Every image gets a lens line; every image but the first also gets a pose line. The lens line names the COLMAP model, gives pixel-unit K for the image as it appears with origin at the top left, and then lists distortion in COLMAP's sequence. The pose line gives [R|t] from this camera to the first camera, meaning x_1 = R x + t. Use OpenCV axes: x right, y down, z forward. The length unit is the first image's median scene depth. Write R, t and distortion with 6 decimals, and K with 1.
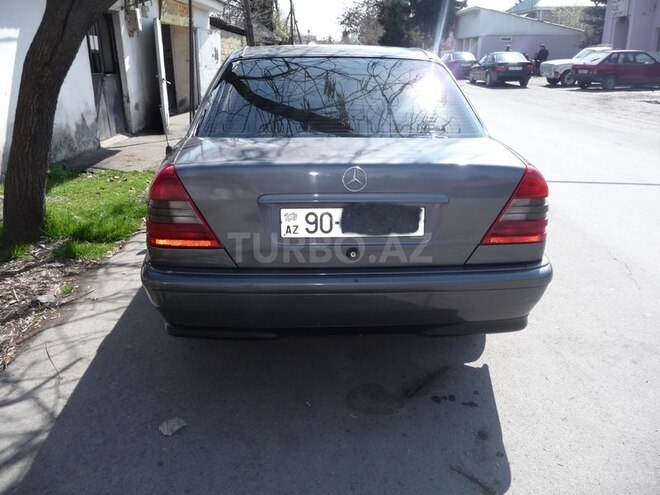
lens RADIAL K [[549.6, 0, 329.2], [0, 549.6, 248.8], [0, 0, 1]] dist [0.002978, -0.004619]
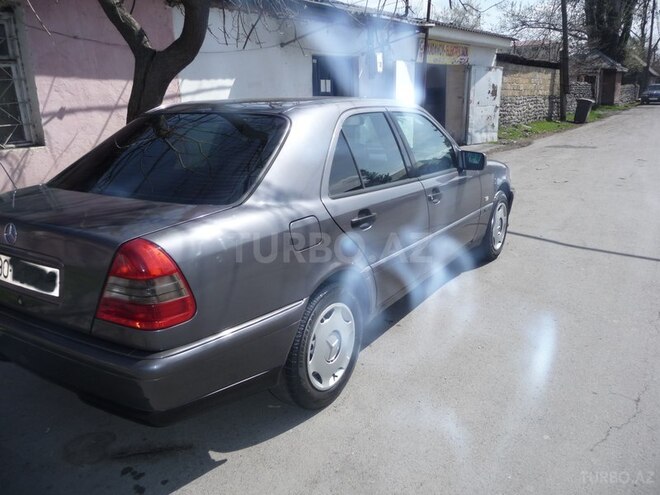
lens RADIAL K [[549.6, 0, 329.2], [0, 549.6, 245.4], [0, 0, 1]] dist [0.002978, -0.004619]
pose [[0.805376, 0.147603, -0.574093, 0.379084], [-0.180764, 0.983526, -0.000718, -0.068773], [0.564529, 0.104353, 0.818790, 0.145187]]
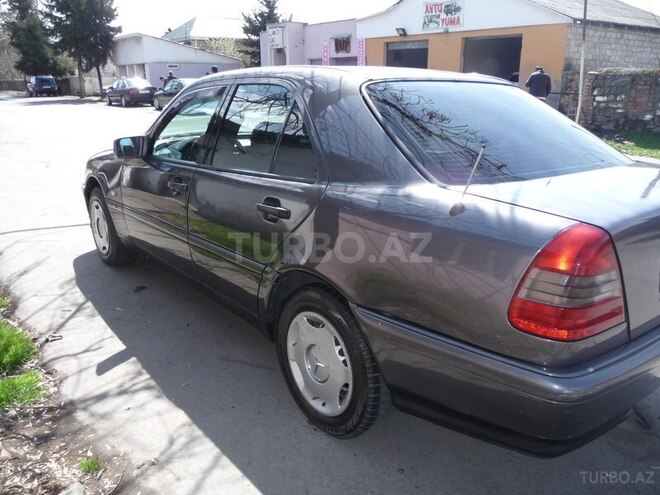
lens RADIAL K [[549.6, 0, 329.5], [0, 549.6, 247.8], [0, 0, 1]] dist [0.002978, -0.004619]
pose [[0.814937, -0.166058, 0.555250, -0.289043], [0.191784, 0.981364, 0.012014, -0.058119], [-0.546897, 0.096698, 0.831597, 0.179391]]
